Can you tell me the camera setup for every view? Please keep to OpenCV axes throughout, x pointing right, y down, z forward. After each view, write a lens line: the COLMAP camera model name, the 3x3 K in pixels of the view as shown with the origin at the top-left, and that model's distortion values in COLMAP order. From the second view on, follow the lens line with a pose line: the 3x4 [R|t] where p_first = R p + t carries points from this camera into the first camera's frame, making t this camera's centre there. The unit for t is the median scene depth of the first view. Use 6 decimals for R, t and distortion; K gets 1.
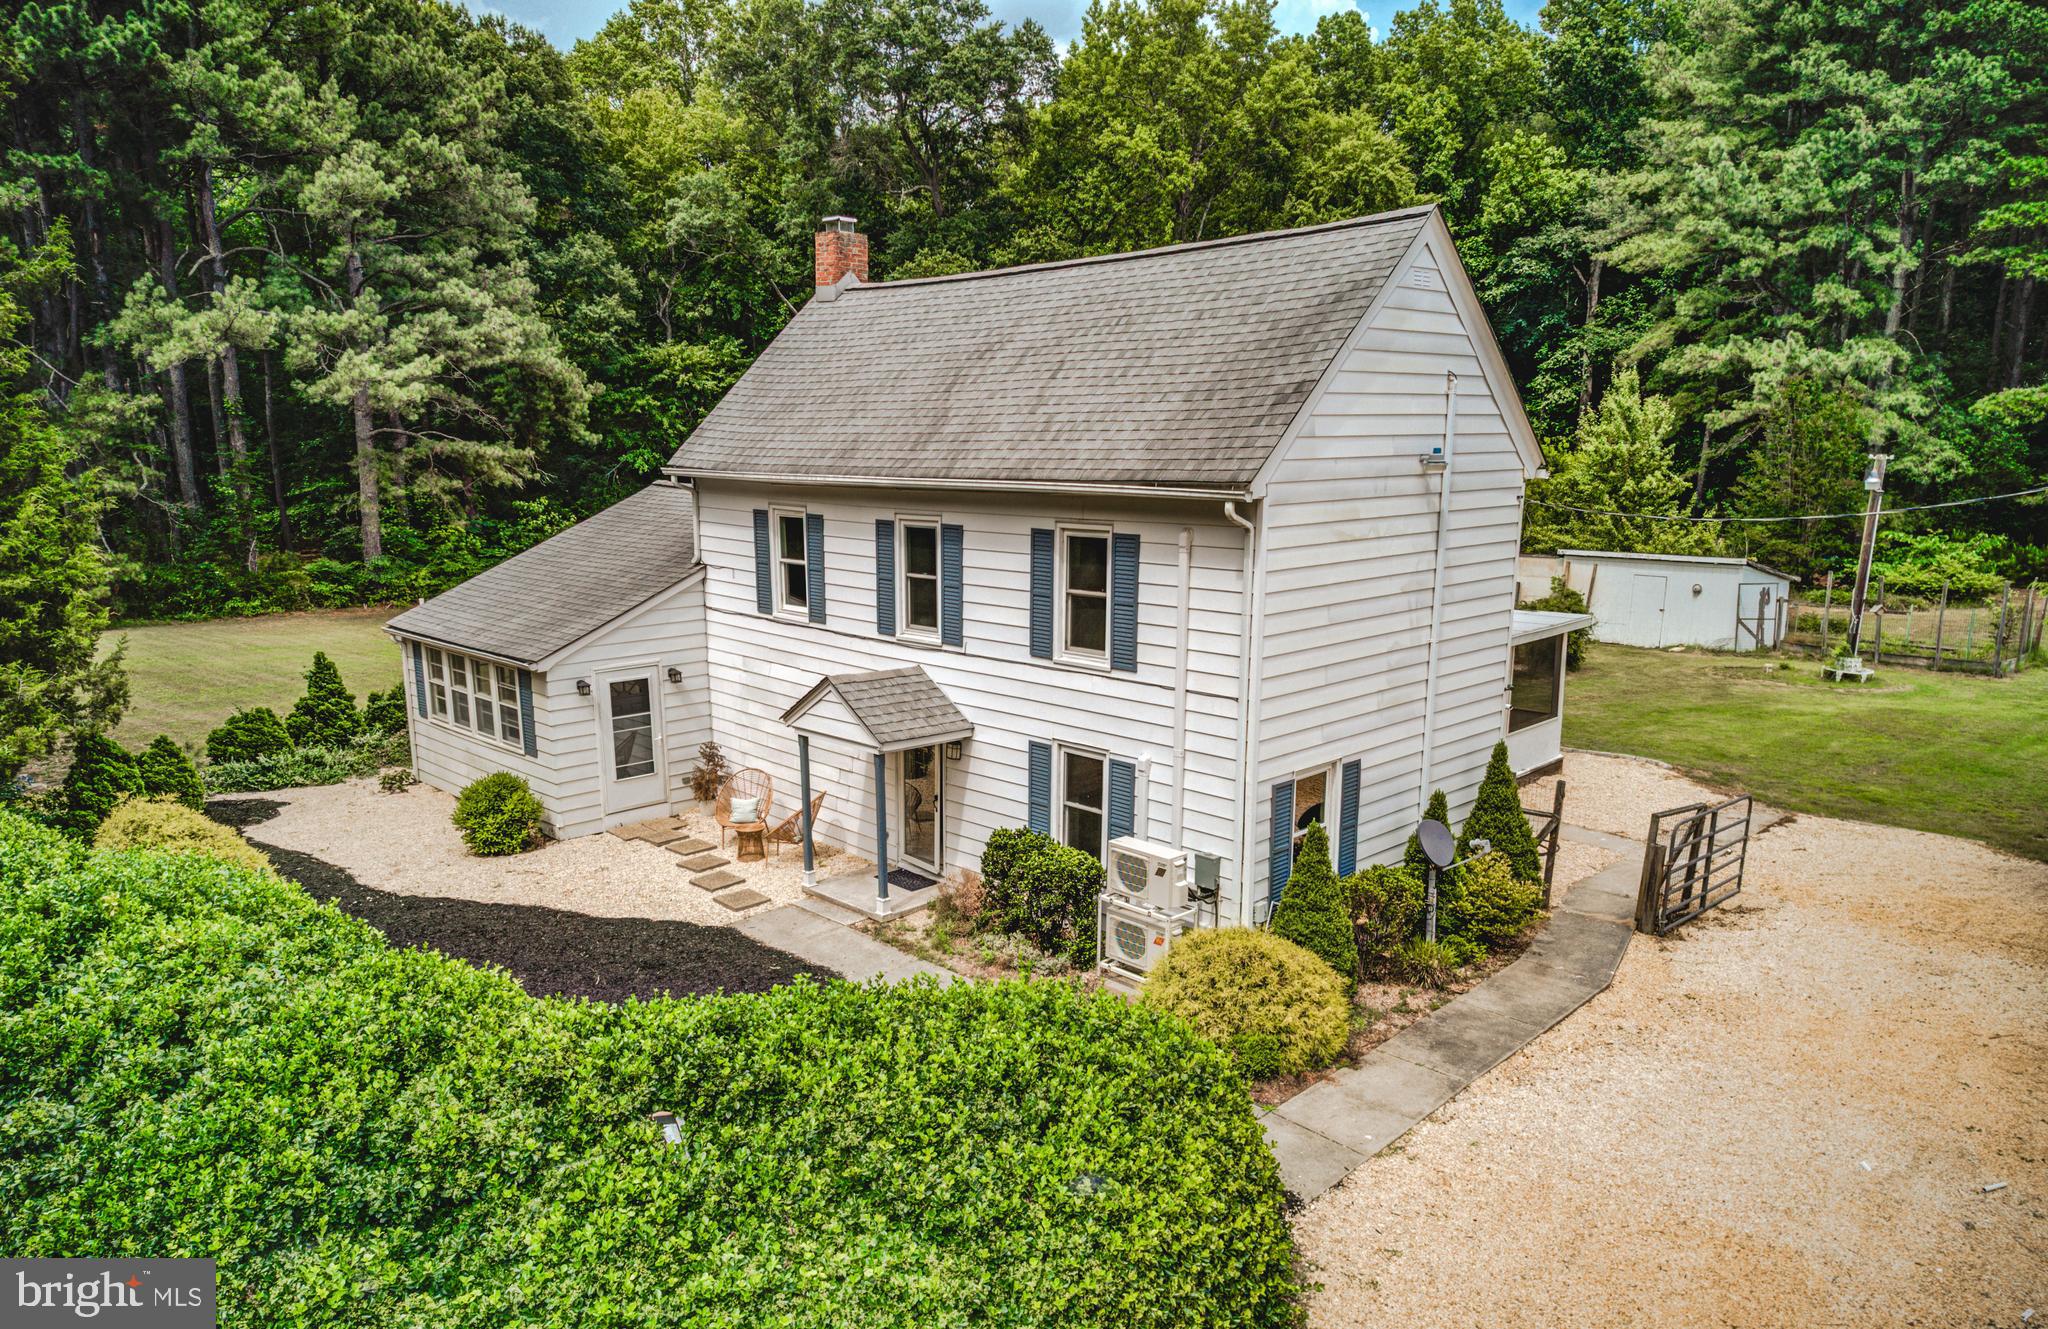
lens RADIAL K [[1345.2, 0, 1000.6], [0, 1345.2, 720.7], [0, 0, 1]] dist [0.090126, -0.066099]
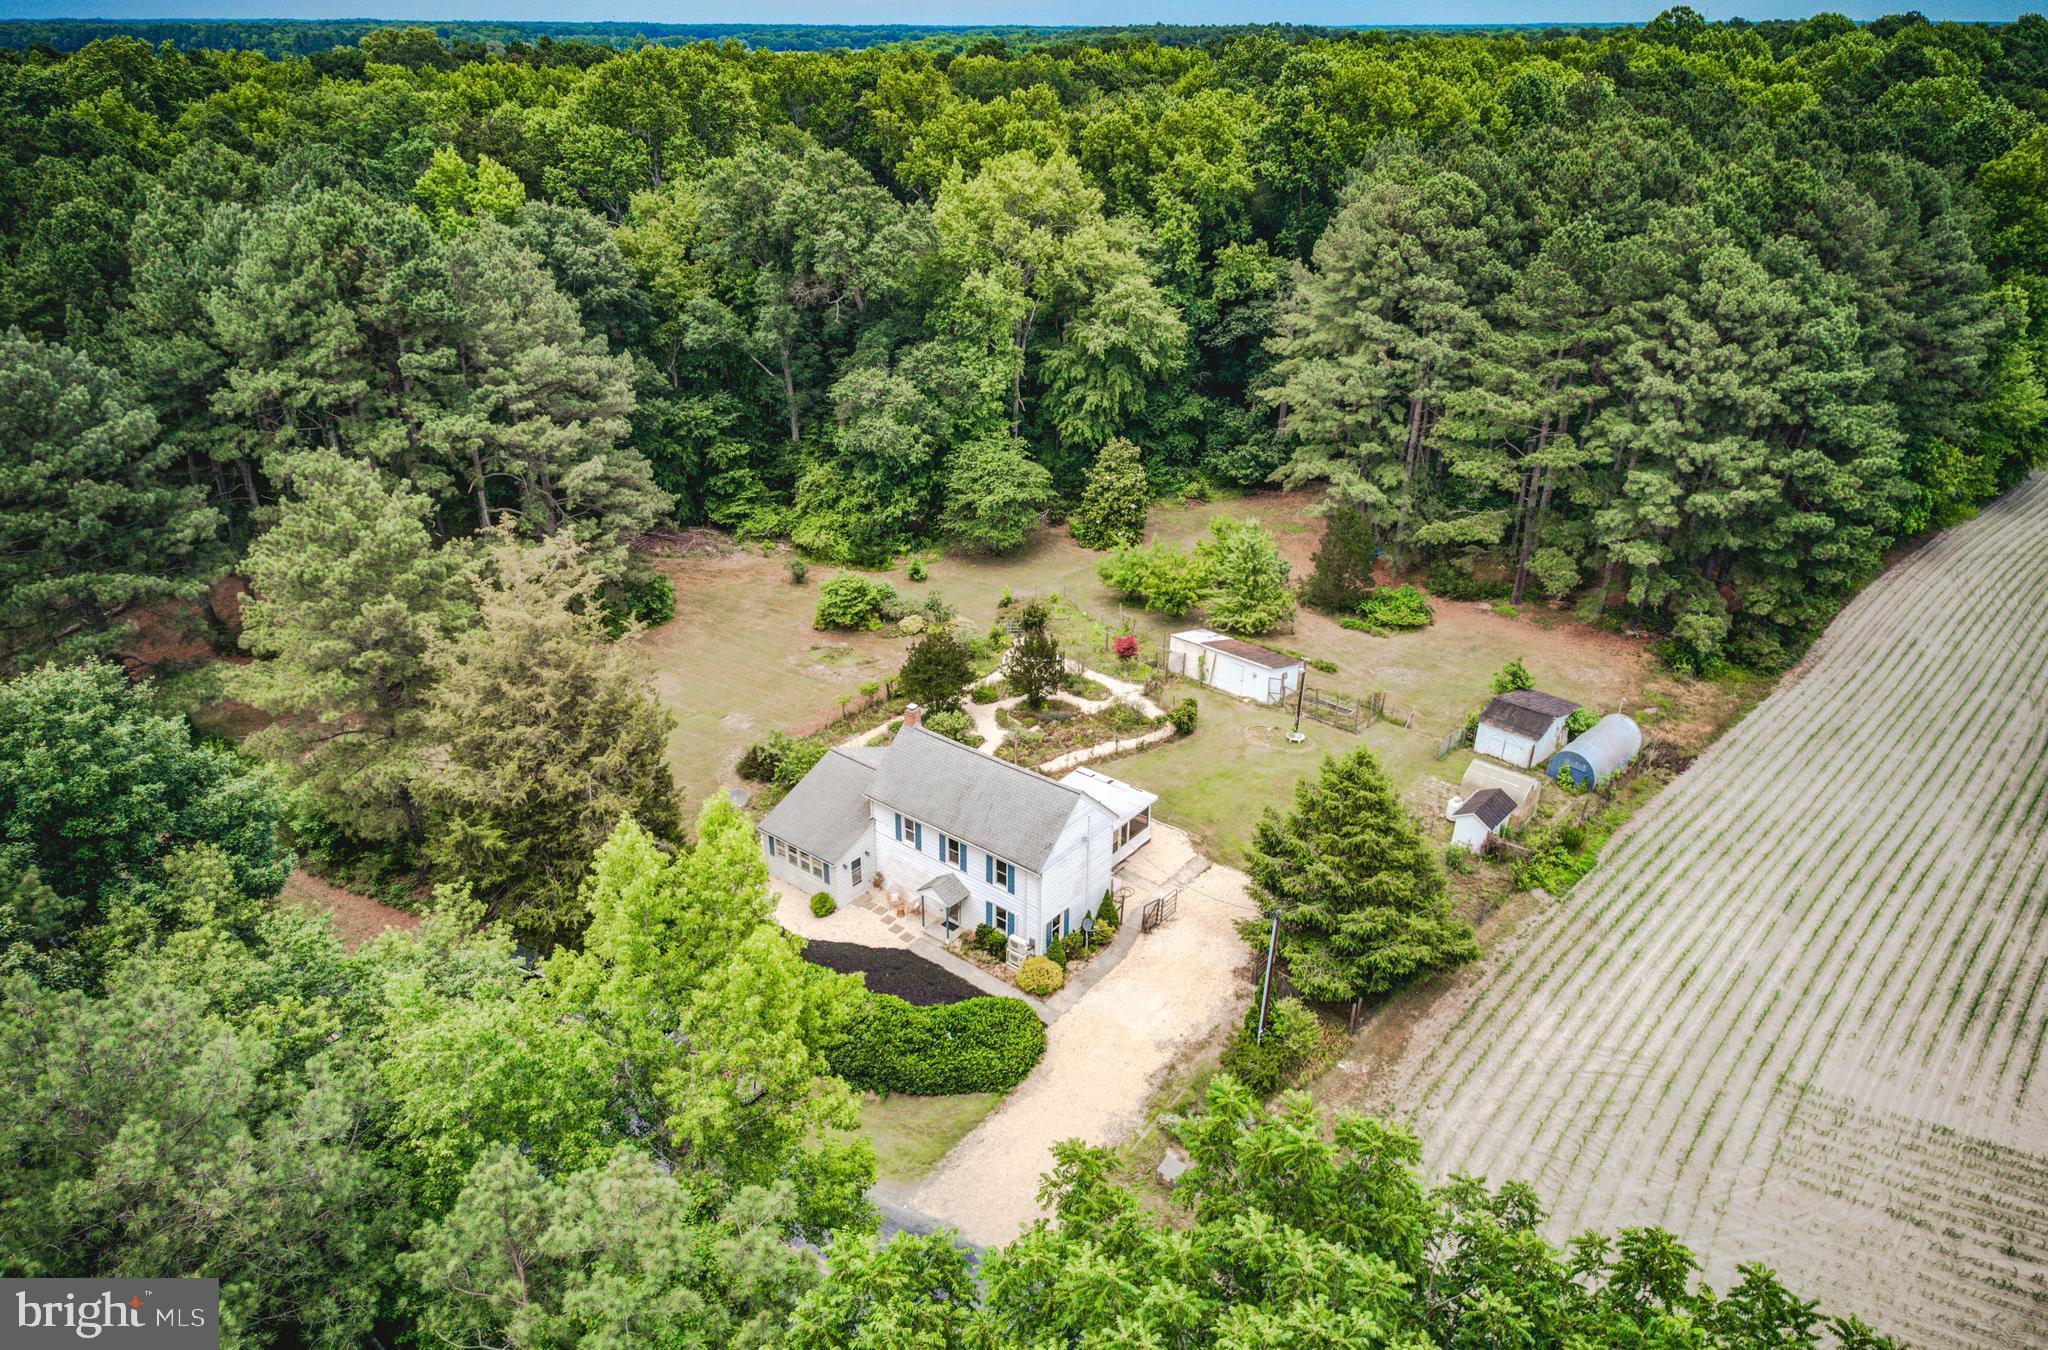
lens RADIAL K [[1331.4, 0, 1014.2], [0, 1331.4, 680.4], [0, 0, 1]] dist [0.124688, -0.059299]
pose [[0.992172, -0.047587, 0.115455, -0.290000], [0.018540, 0.970433, 0.240658, -1.414369], [-0.123494, -0.236634, 0.963719, -2.371585]]
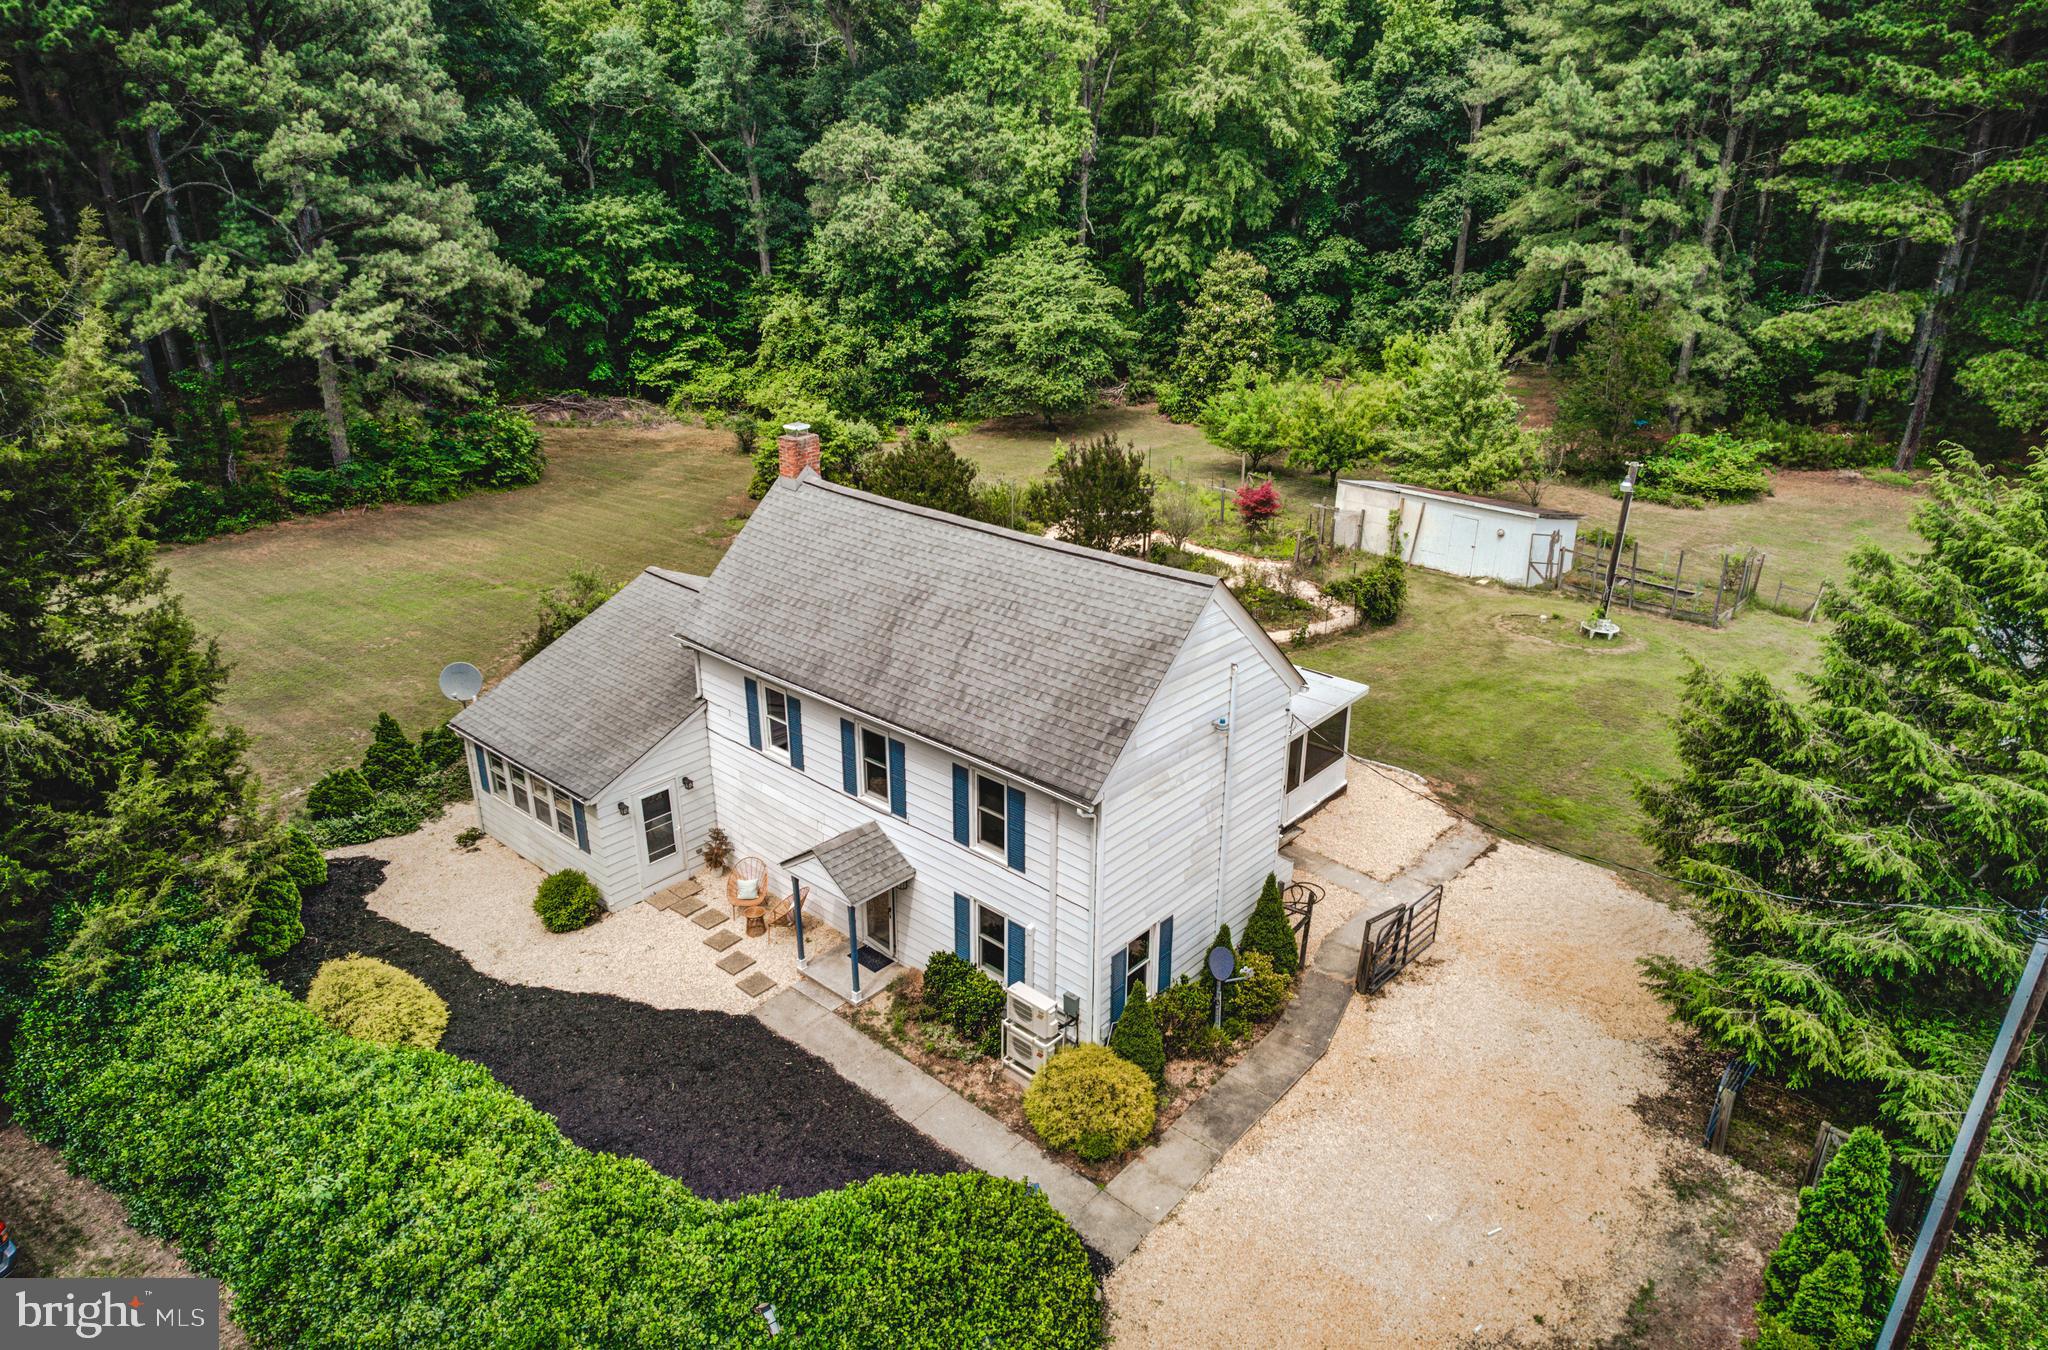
lens RADIAL K [[1311.0, 0, 1016.0], [0, 1311.0, 679.4], [0, 0, 1]] dist [0.090024, -0.066711]
pose [[0.997643, -0.025881, 0.063552, 0.003195], [0.013625, 0.982418, 0.186197, -0.446618], [-0.067253, -0.184892, 0.980455, -0.337818]]
